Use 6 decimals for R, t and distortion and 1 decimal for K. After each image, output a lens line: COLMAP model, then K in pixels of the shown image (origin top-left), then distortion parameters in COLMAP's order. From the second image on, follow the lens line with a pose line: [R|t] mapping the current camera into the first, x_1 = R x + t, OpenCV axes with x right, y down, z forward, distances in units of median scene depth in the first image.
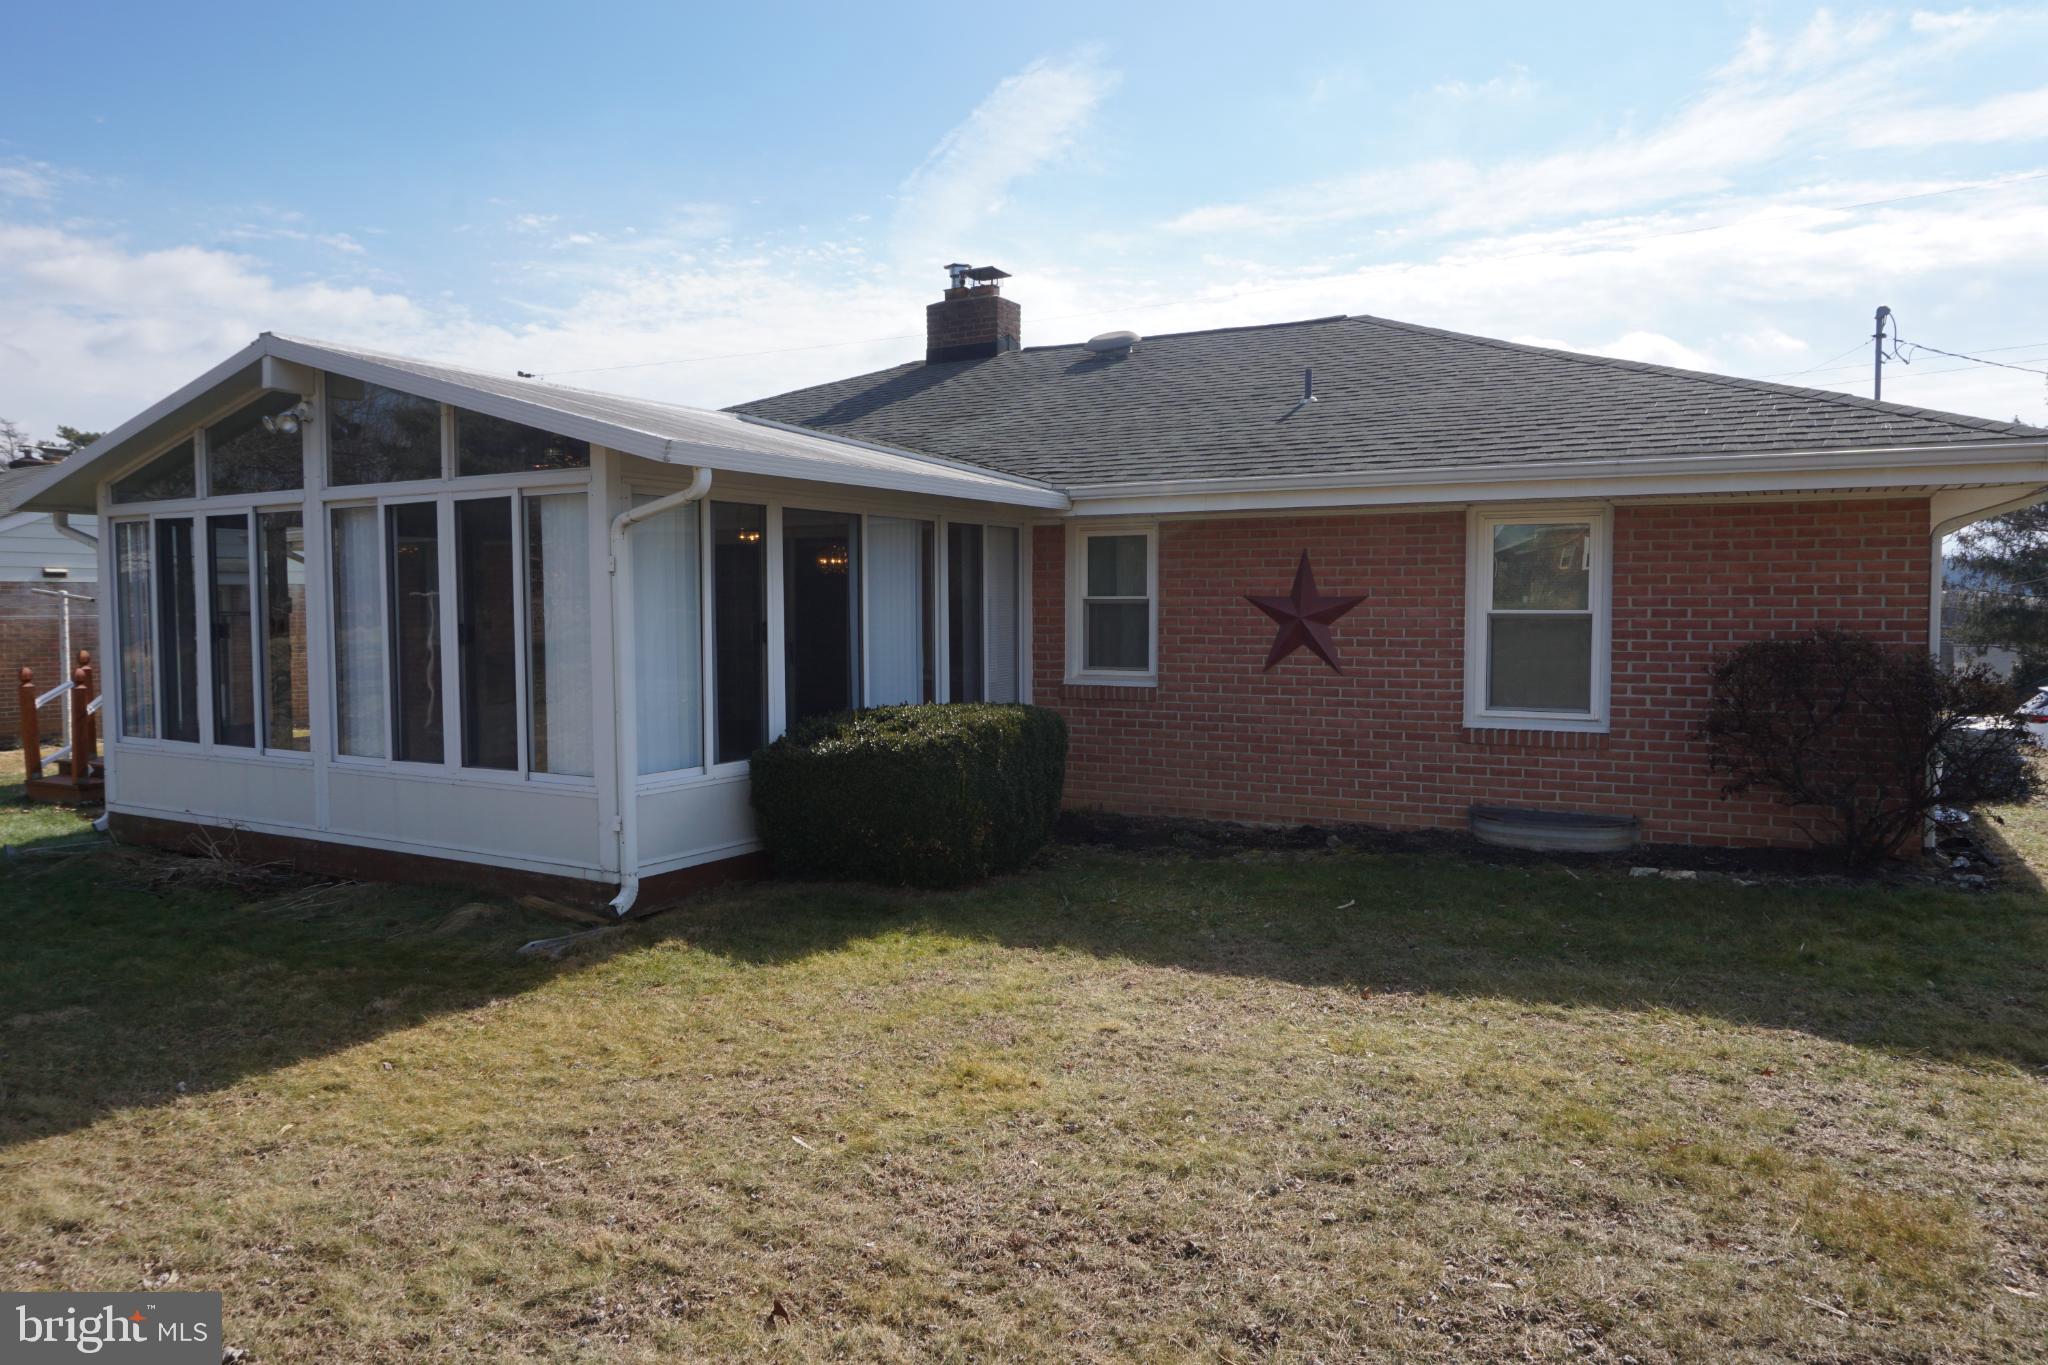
lens RADIAL K [[1376.2, 0, 1024.0], [0, 1376.2, 682.5], [0, 0, 1]] dist [-0.075337, 0.063892]
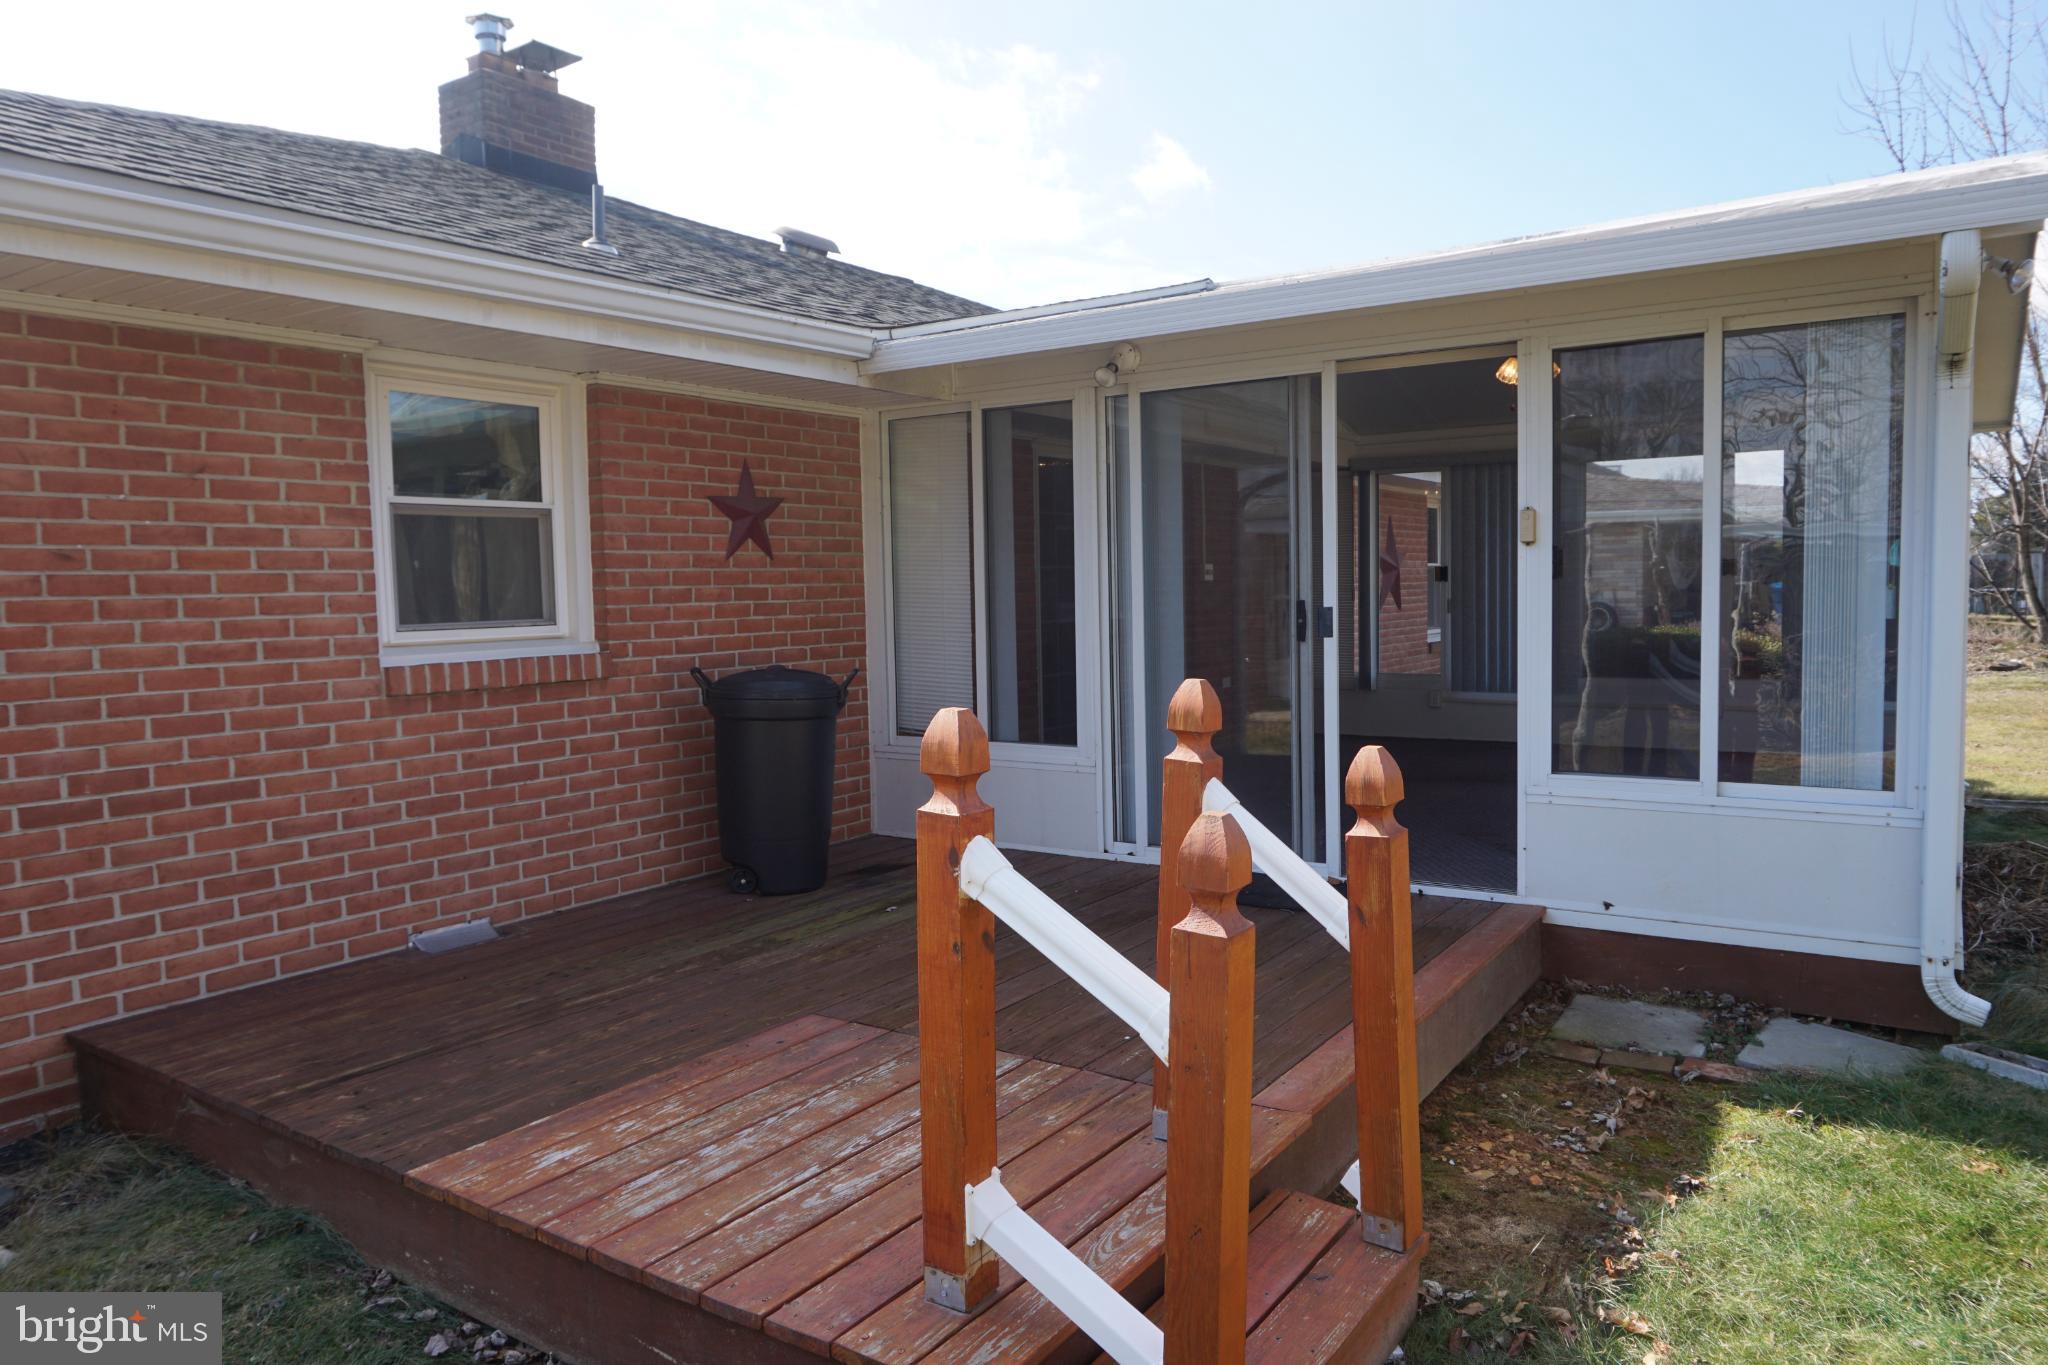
lens RADIAL K [[1367.3, 0, 1024.0], [0, 1367.3, 682.5], [0, 0, 1]] dist [-0.010256, 0.002226]
pose [[0.077887, -0.068994, 0.994572, -1.011314], [0.079664, 0.994843, 0.062774, -0.042438], [-0.993774, 0.074342, 0.082981, 1.123012]]
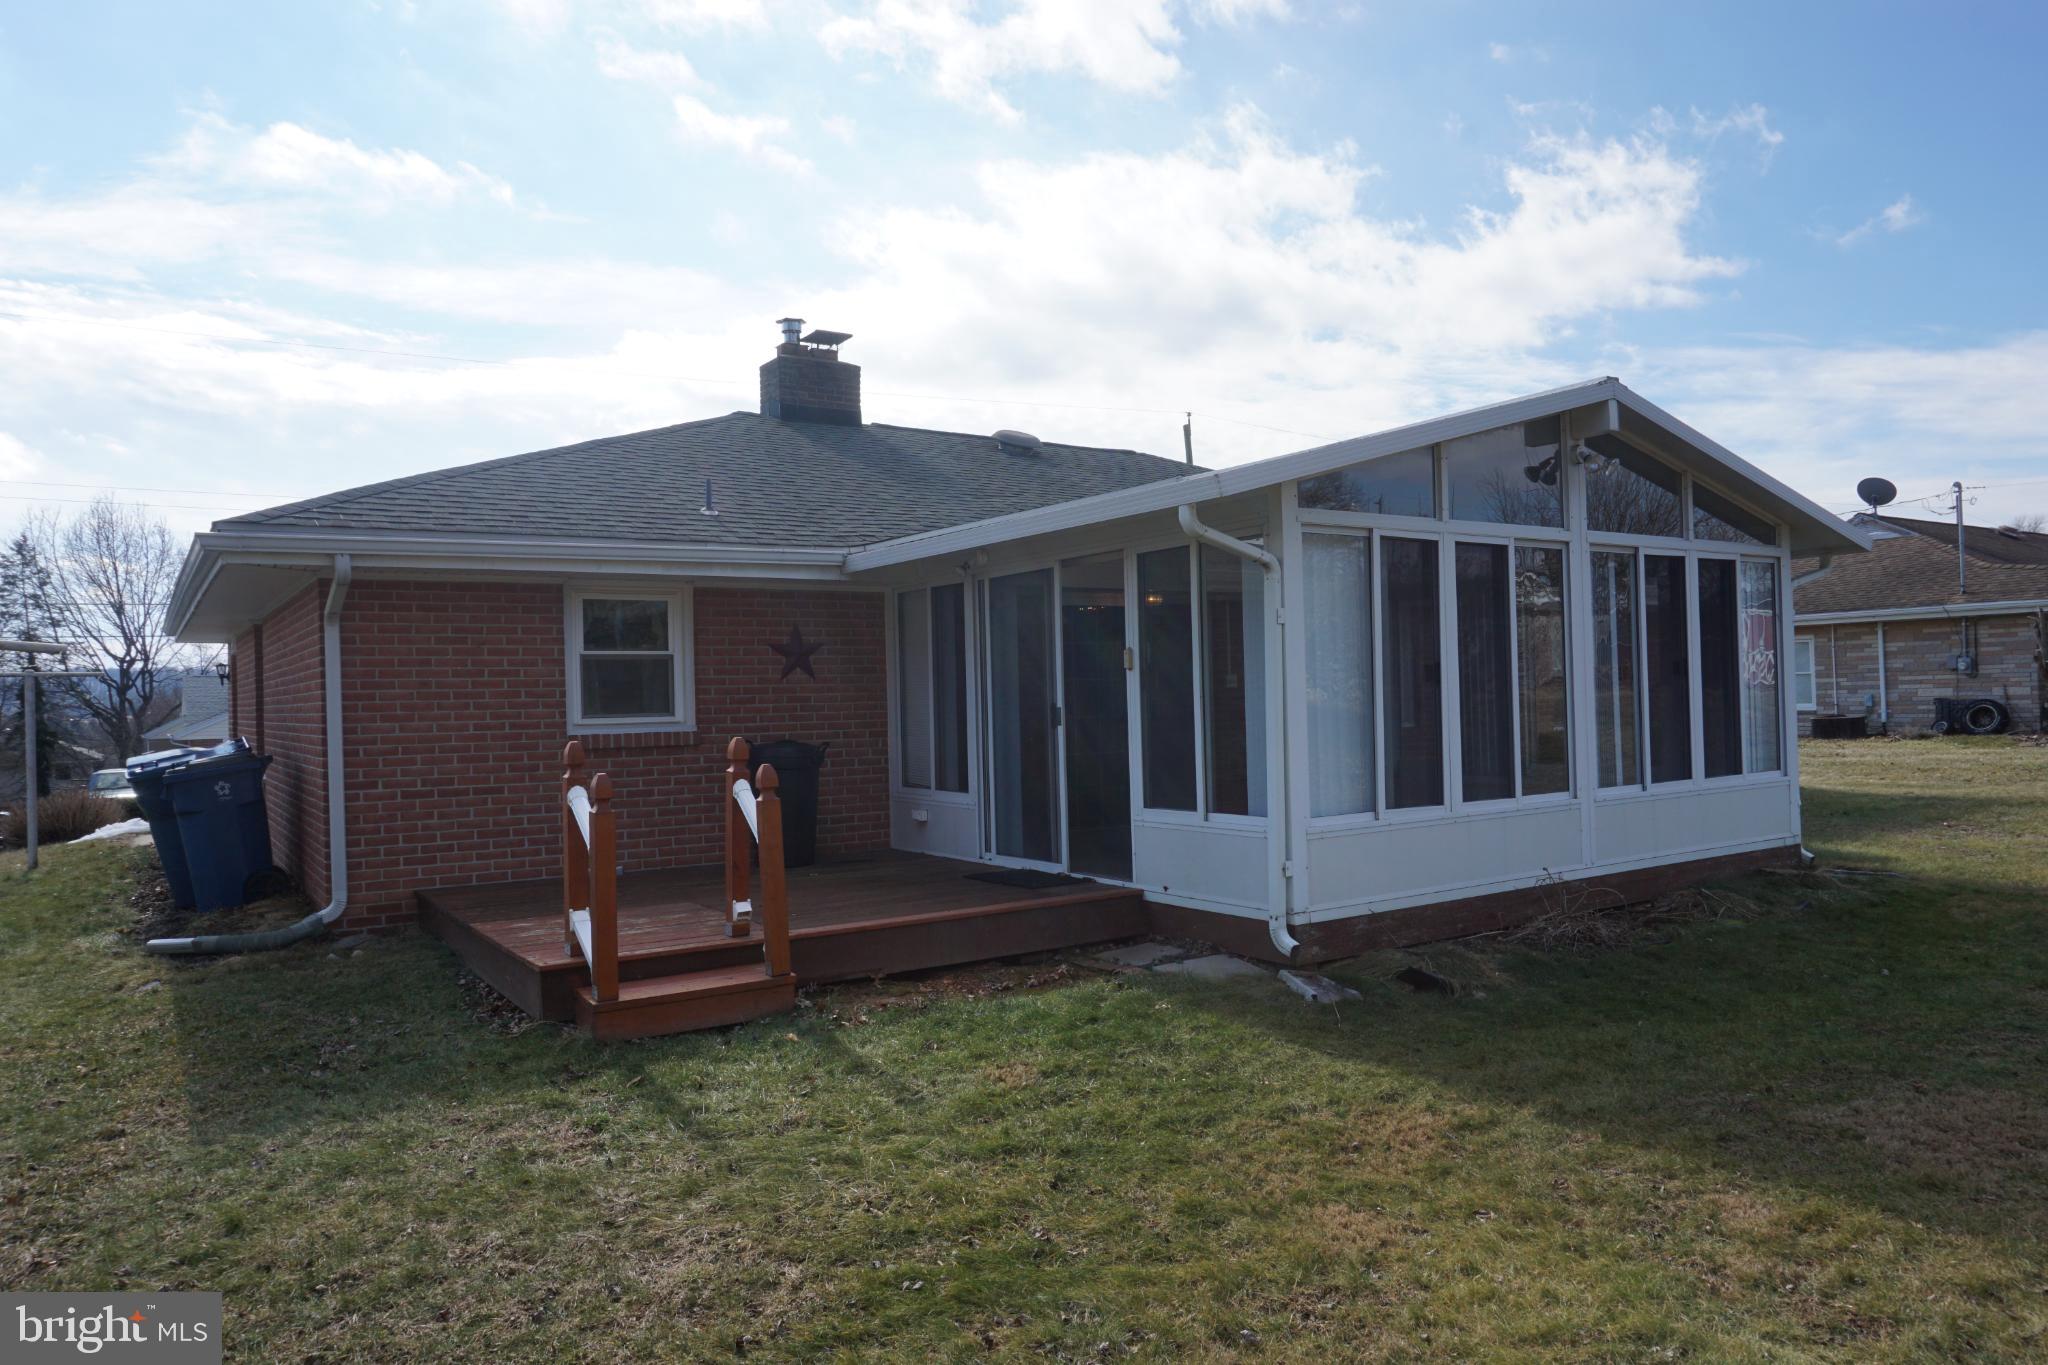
lens RADIAL K [[1390.1, 0, 1023.2], [0, 1390.1, 698.5], [0, 0, 1]] dist [-0.005228, 0.000694]
pose [[0.448790, -0.005420, 0.893621, -1.264331], [0.072505, 0.996906, -0.030366, -0.011848], [-0.890691, 0.078420, 0.447794, 0.699825]]
